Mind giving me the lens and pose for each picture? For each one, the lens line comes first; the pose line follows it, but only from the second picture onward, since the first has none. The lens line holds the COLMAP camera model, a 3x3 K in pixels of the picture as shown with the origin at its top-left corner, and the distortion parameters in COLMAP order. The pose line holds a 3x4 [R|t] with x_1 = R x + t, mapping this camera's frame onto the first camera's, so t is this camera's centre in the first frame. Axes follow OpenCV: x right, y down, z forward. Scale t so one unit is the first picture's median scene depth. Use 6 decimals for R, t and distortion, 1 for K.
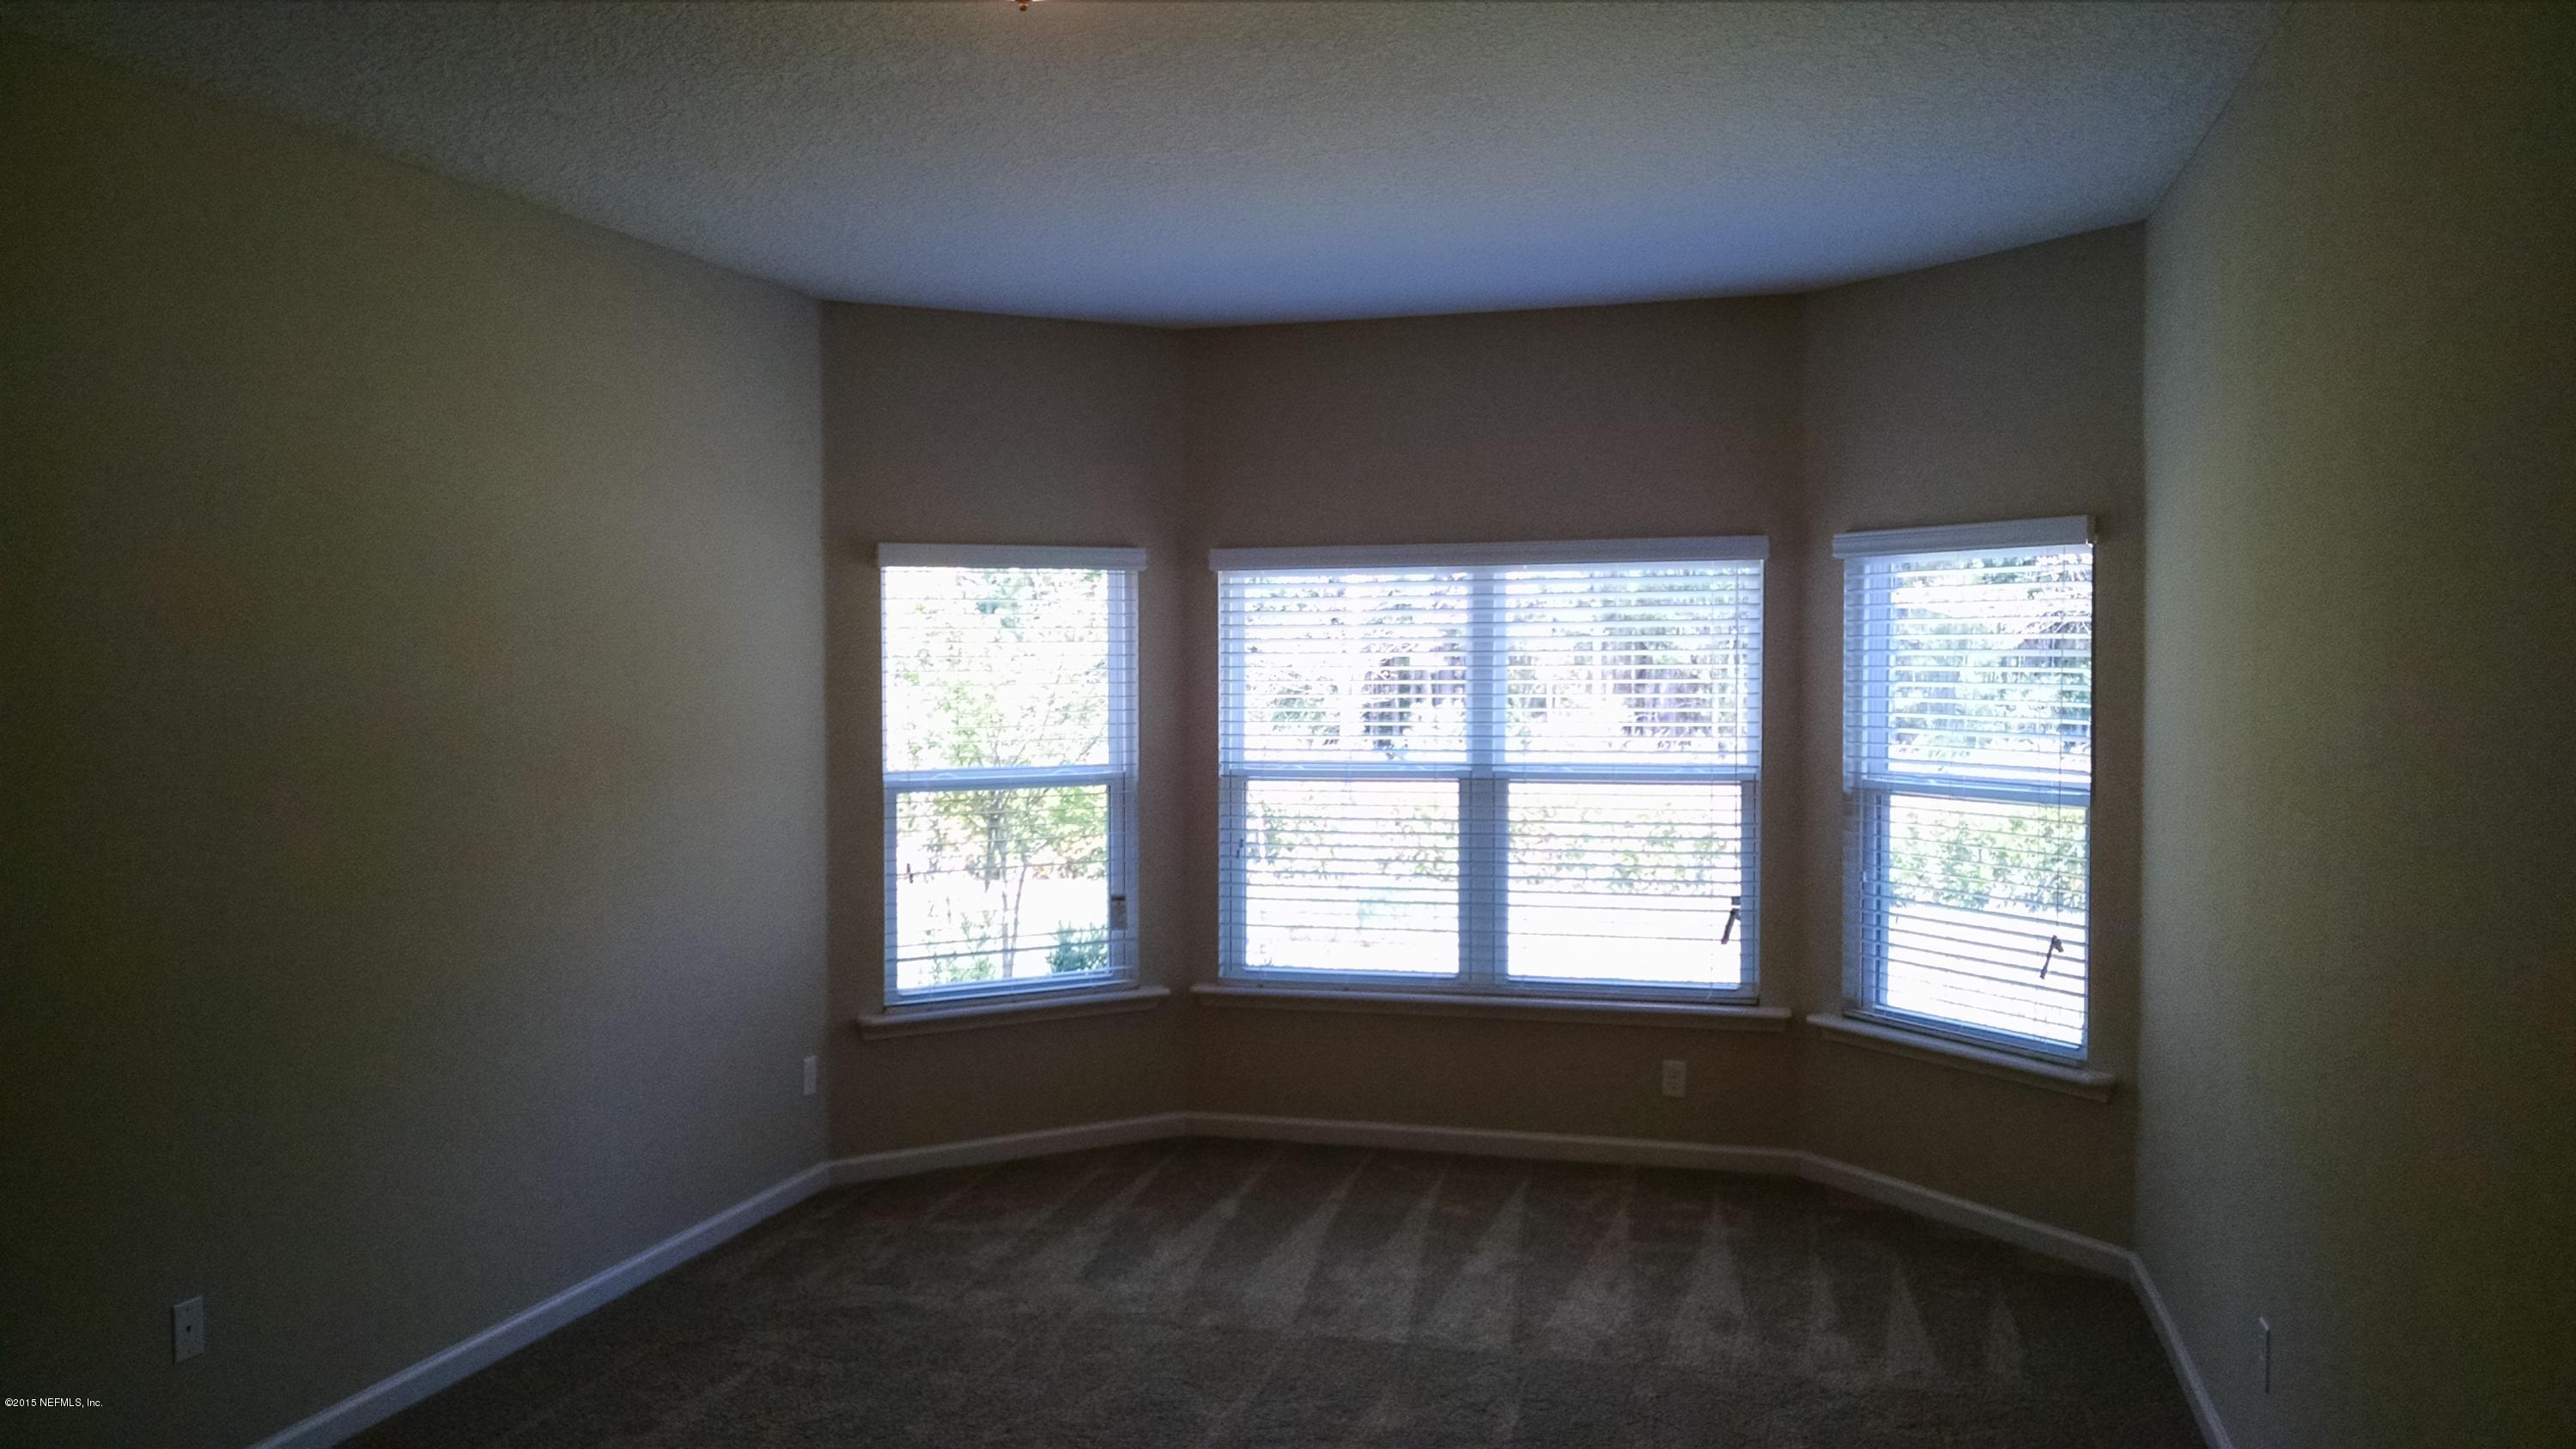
lens RADIAL K [[2014.0, 0, 1326.4], [0, 2014.0, 732.2], [0, 0, 1]] dist [0.051544, -0.119608]
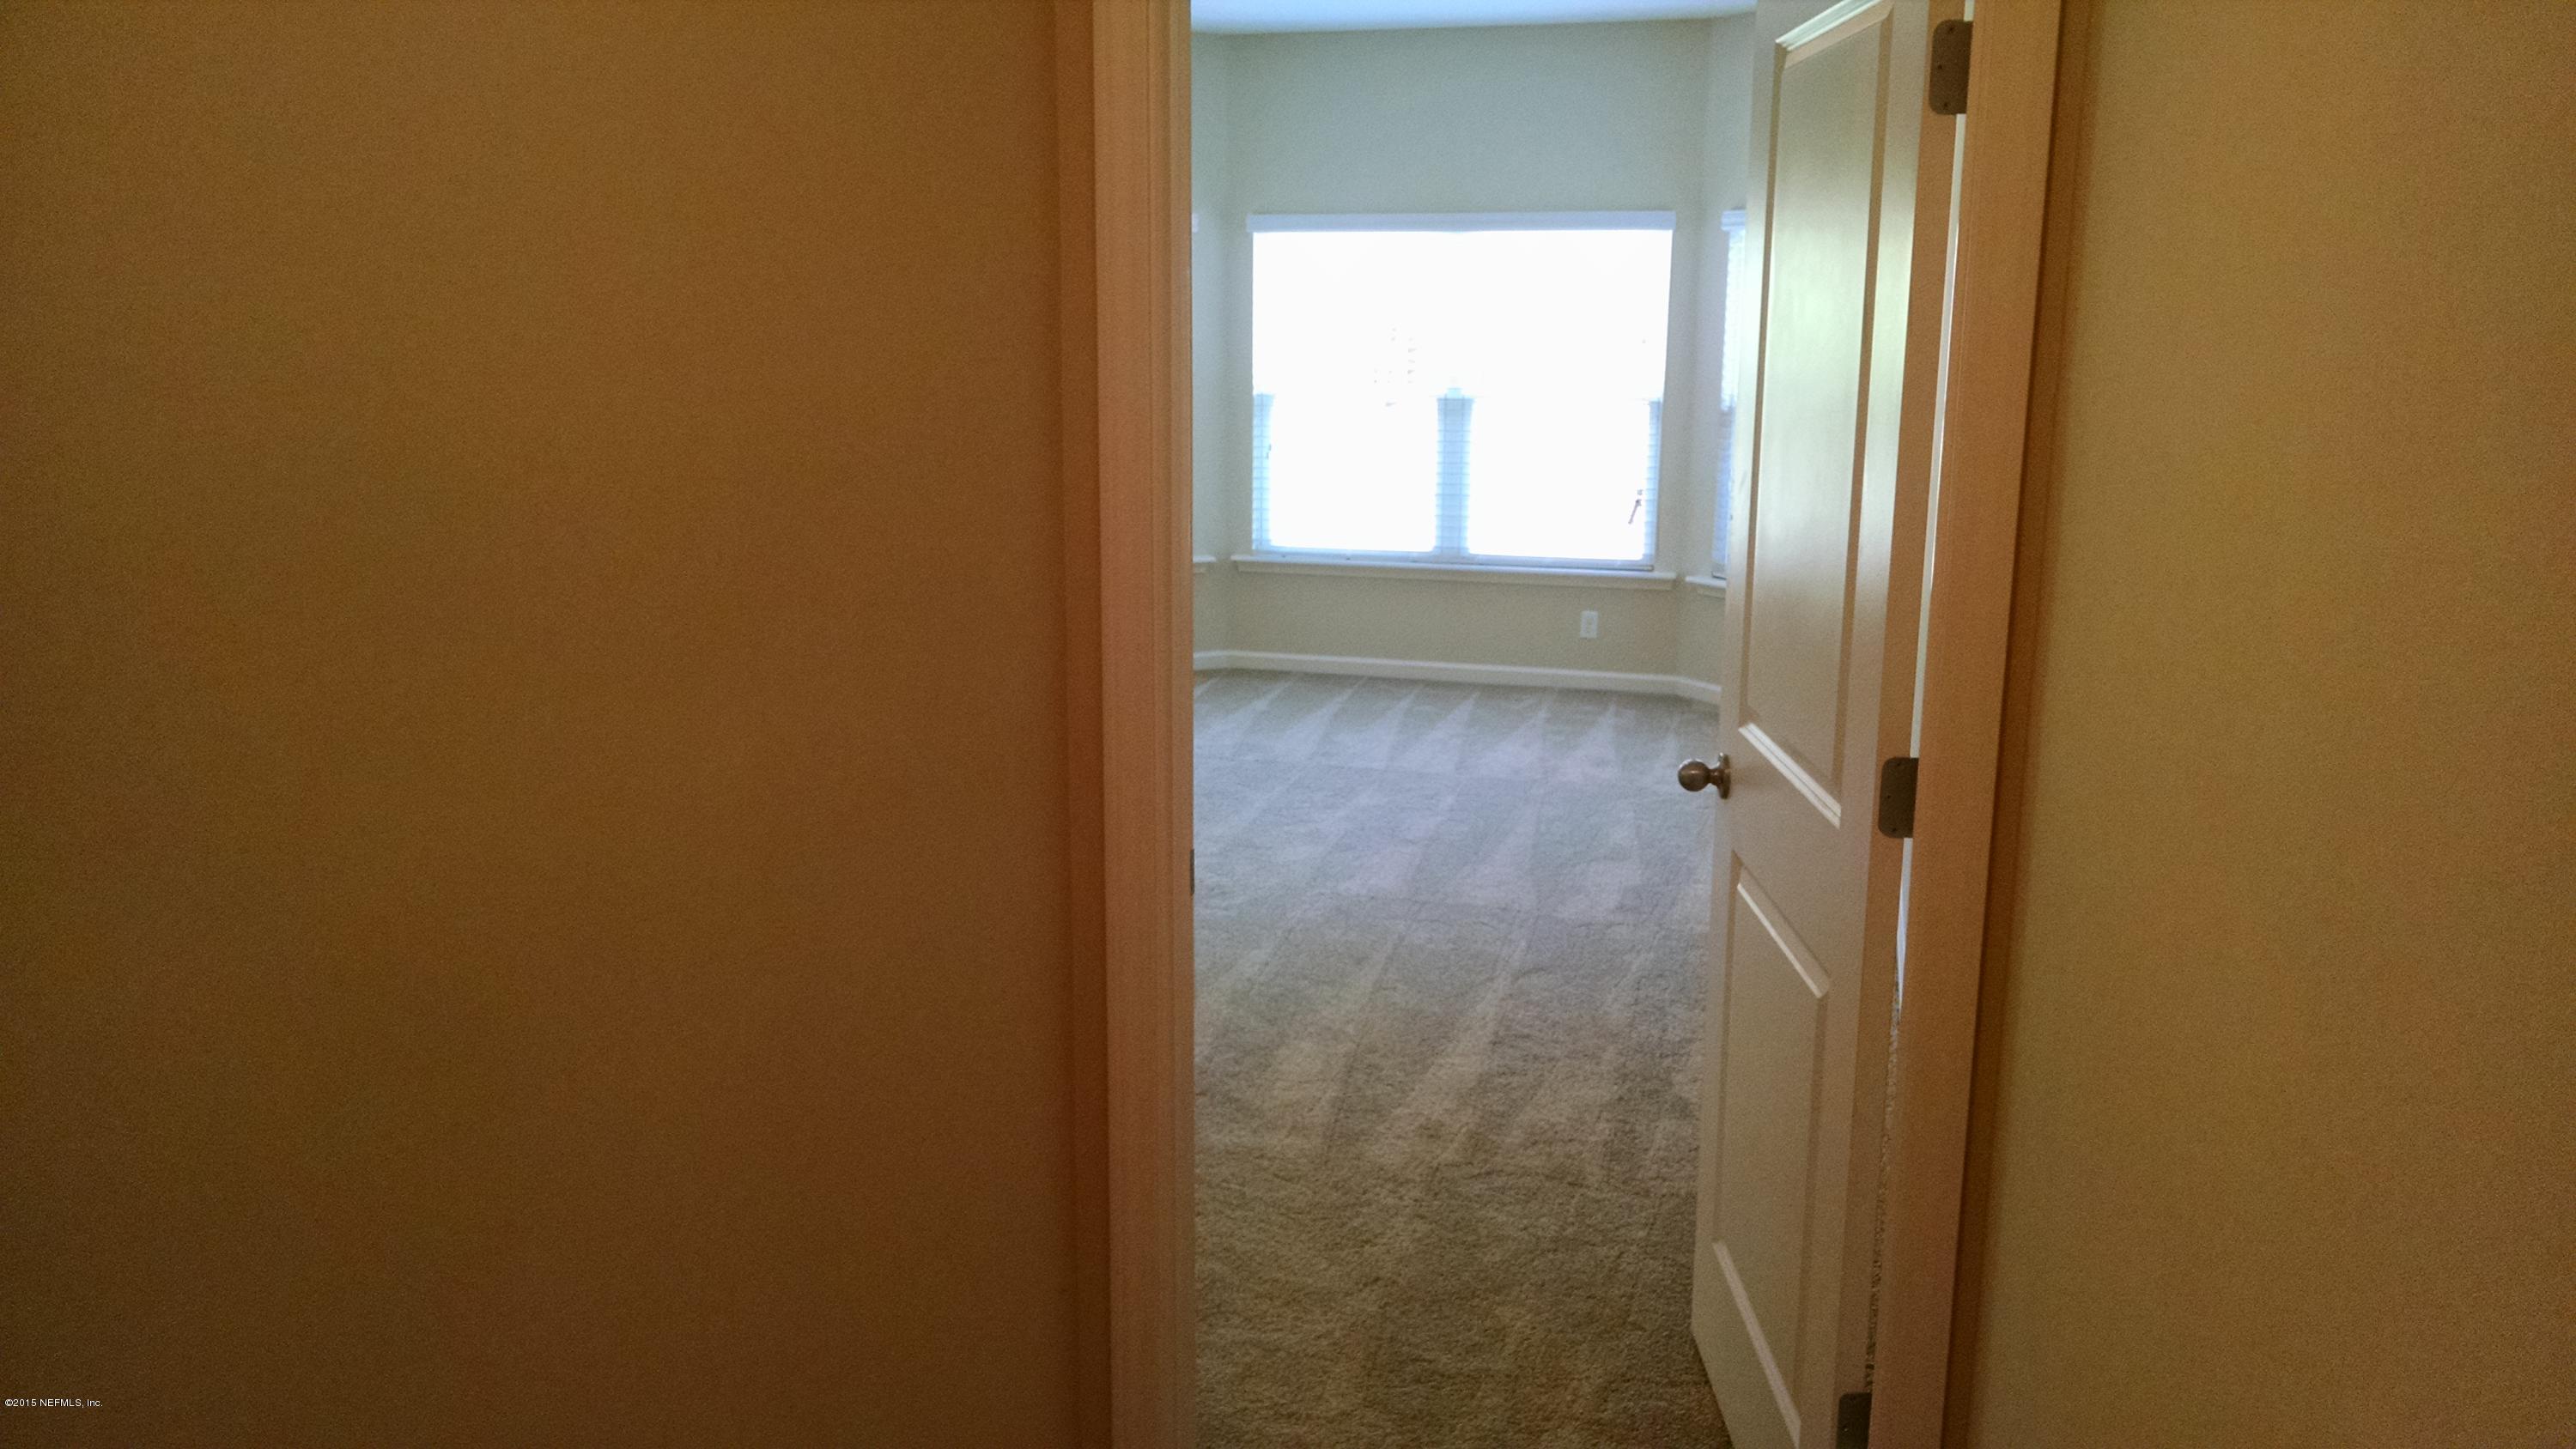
lens RADIAL K [[2014.0, 0, 1326.4], [0, 2014.0, 732.2], [0, 0, 1]] dist [0.051544, -0.119608]
pose [[0.999887, 0.014967, -0.001503, -0.000825], [-0.014510, 0.986006, 0.166076, 0.021800], [0.003967, -0.166035, 0.986112, -0.360504]]
